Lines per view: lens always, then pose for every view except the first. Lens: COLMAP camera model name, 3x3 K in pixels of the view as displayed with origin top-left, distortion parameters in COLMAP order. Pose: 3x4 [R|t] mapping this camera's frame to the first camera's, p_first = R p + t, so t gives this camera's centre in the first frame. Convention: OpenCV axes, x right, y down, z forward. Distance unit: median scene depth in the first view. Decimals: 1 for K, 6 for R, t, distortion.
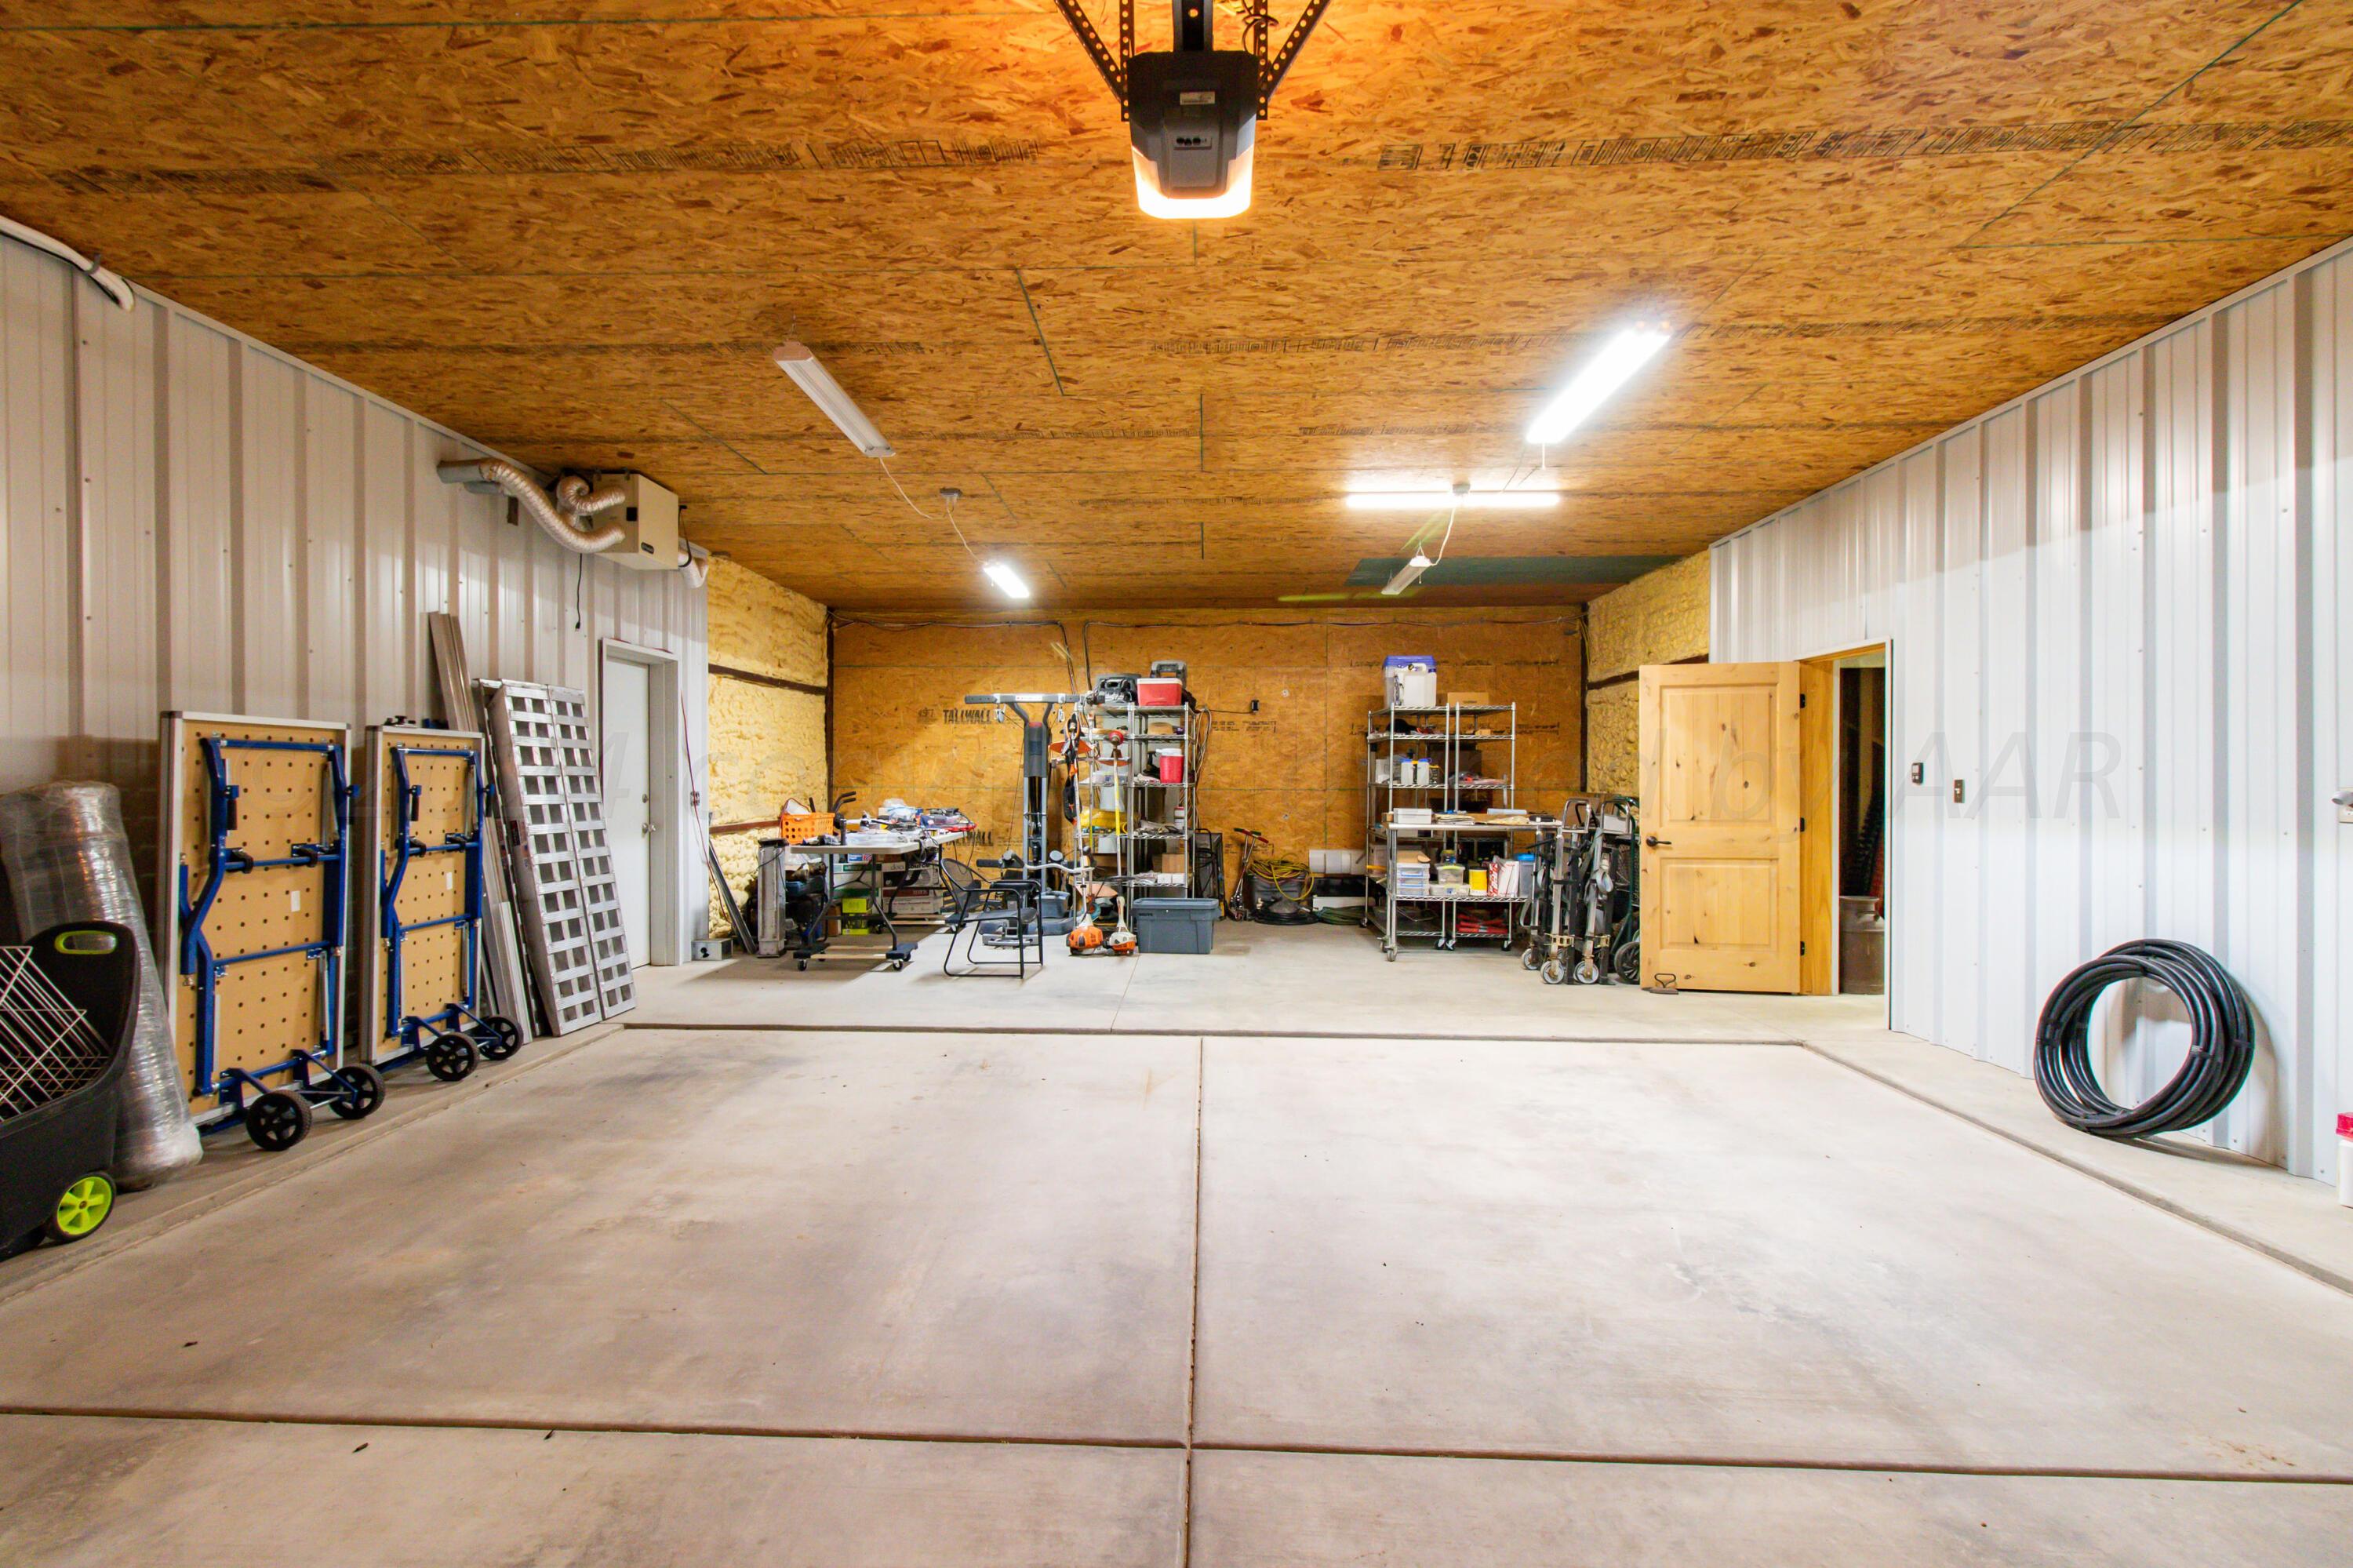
lens RADIAL K [[1104.3, 0, 1160.5], [0, 1104.3, 783.5], [0, 0, 1]] dist [-0.001132, -0.000019]
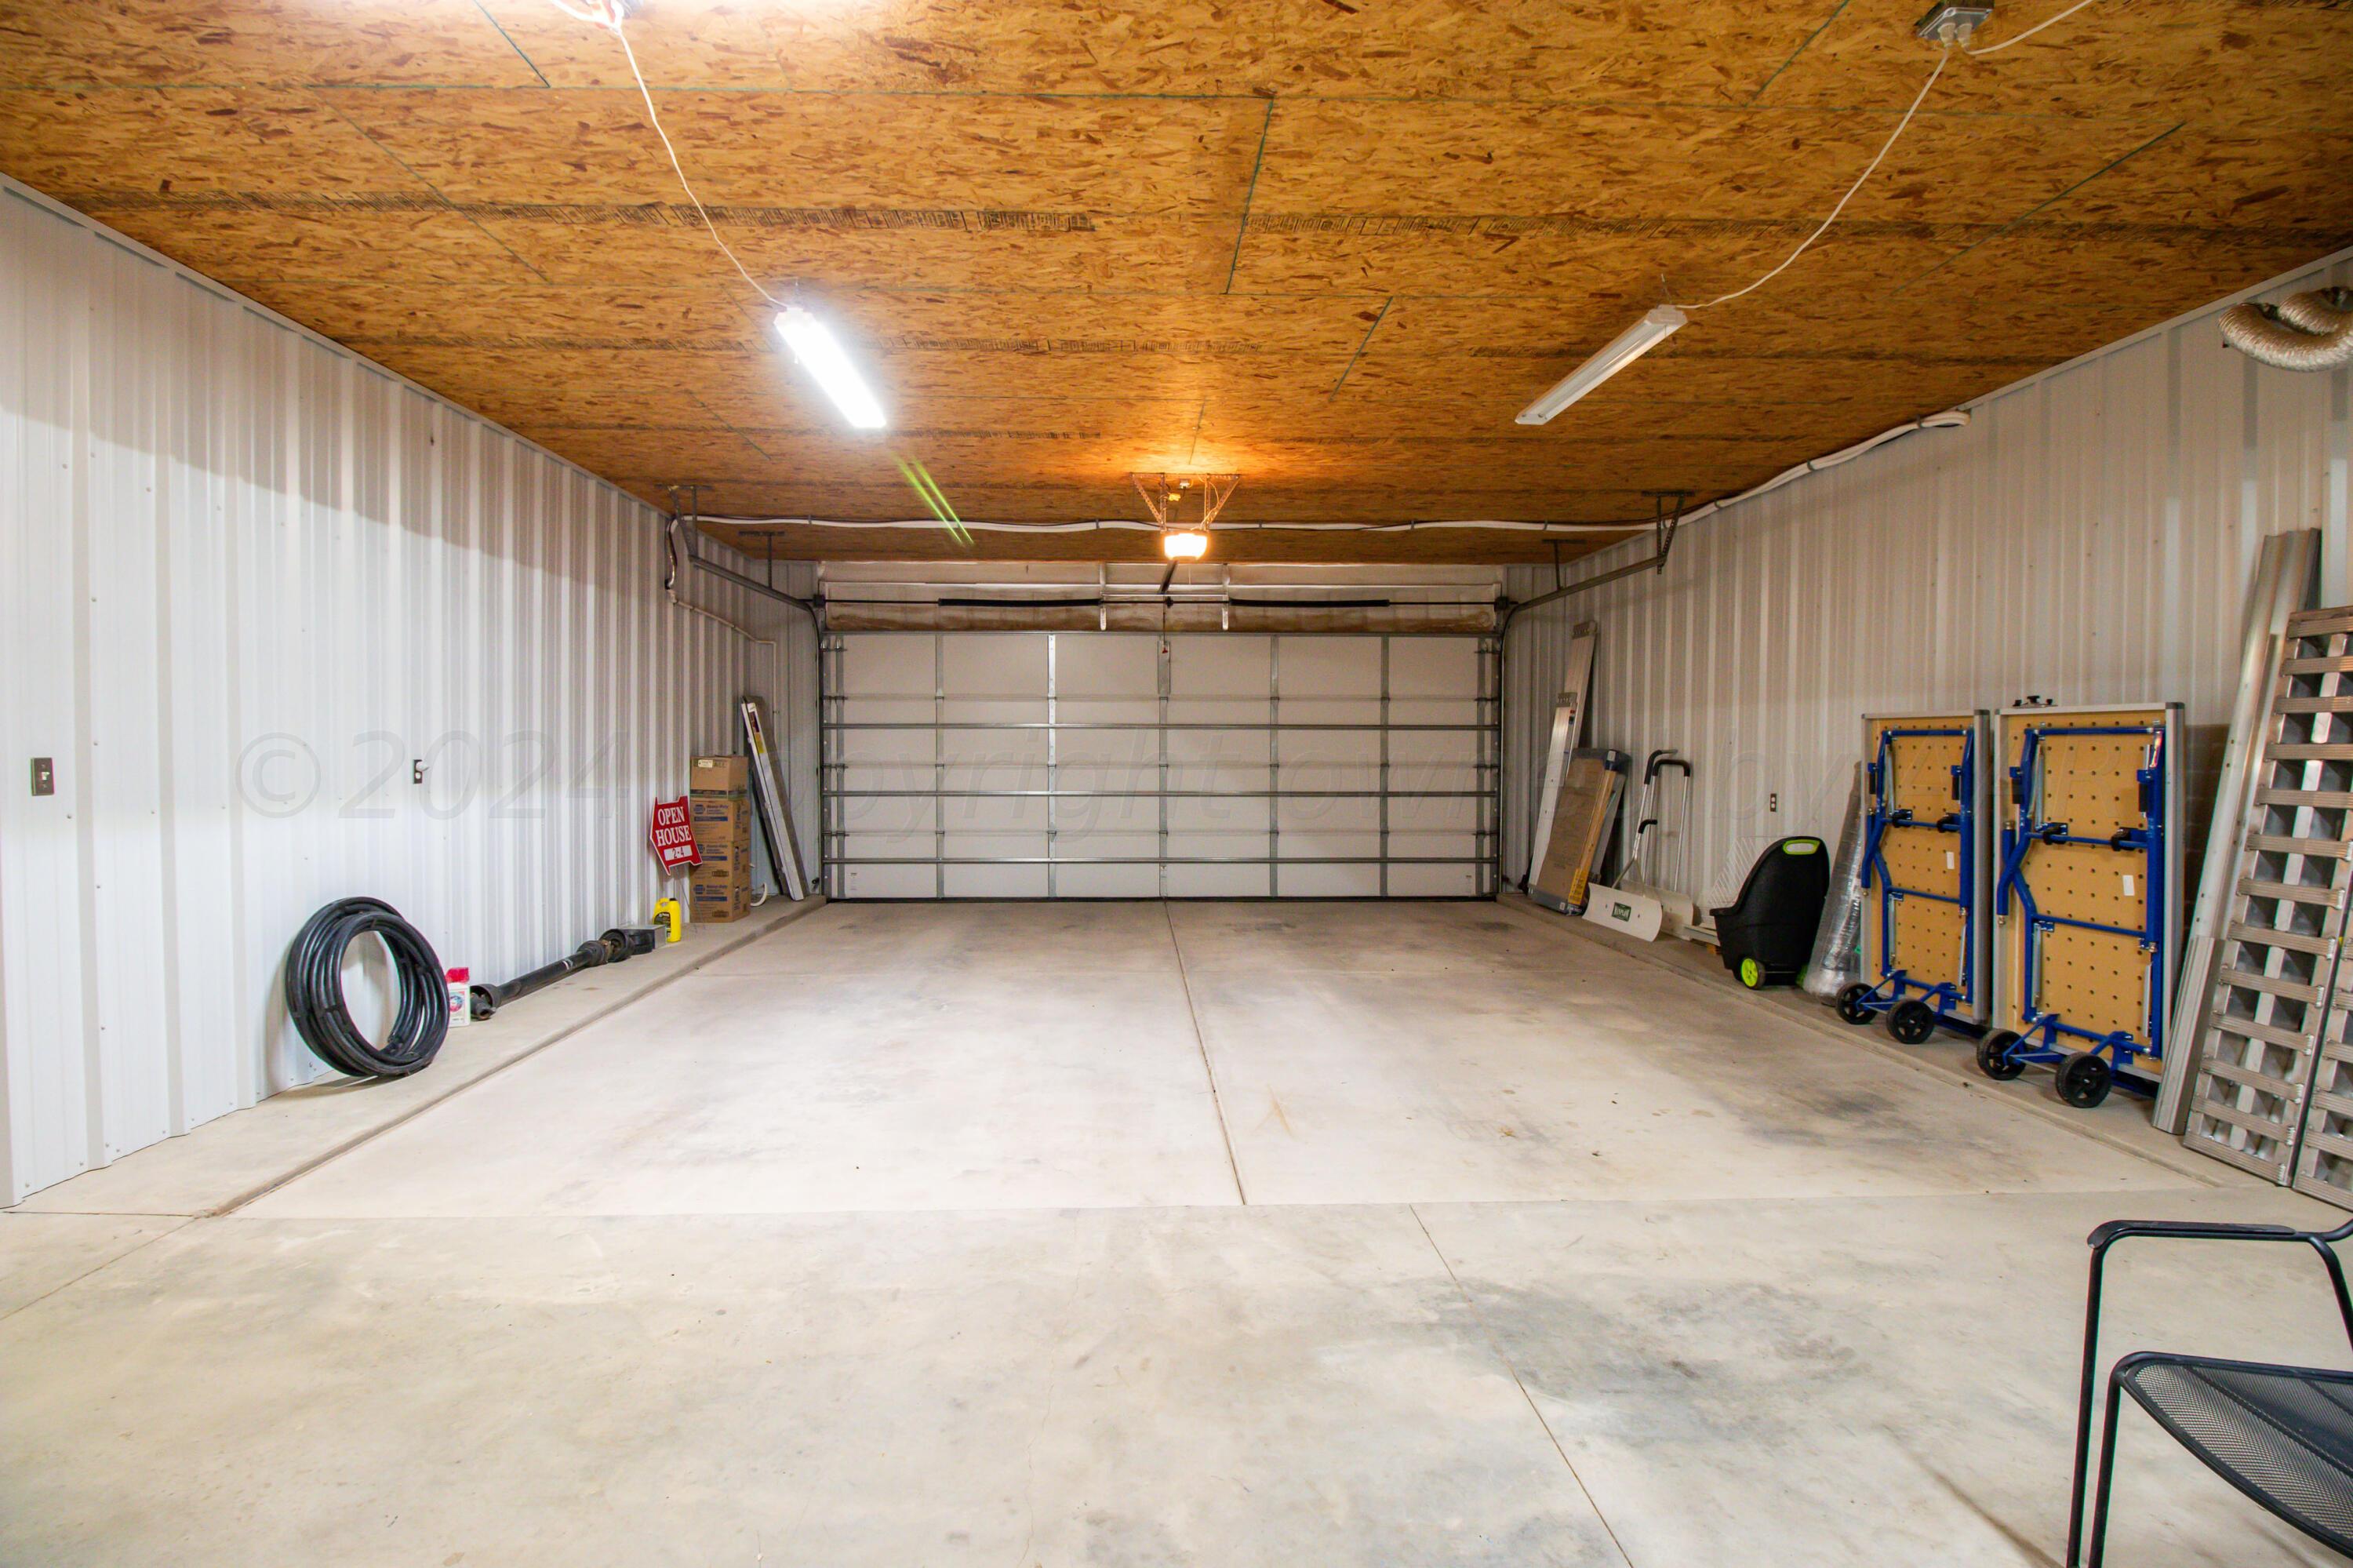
lens RADIAL K [[1104.3, 0, 1160.5], [0, 1104.3, 783.5], [0, 0, 1]] dist [-0.001132, -0.000019]
pose [[-0.997008, -0.001010, -0.077296, 0.164271], [-0.003966, 0.999266, 0.038096, -0.018809], [0.077201, 0.038288, -0.996280, 2.011507]]
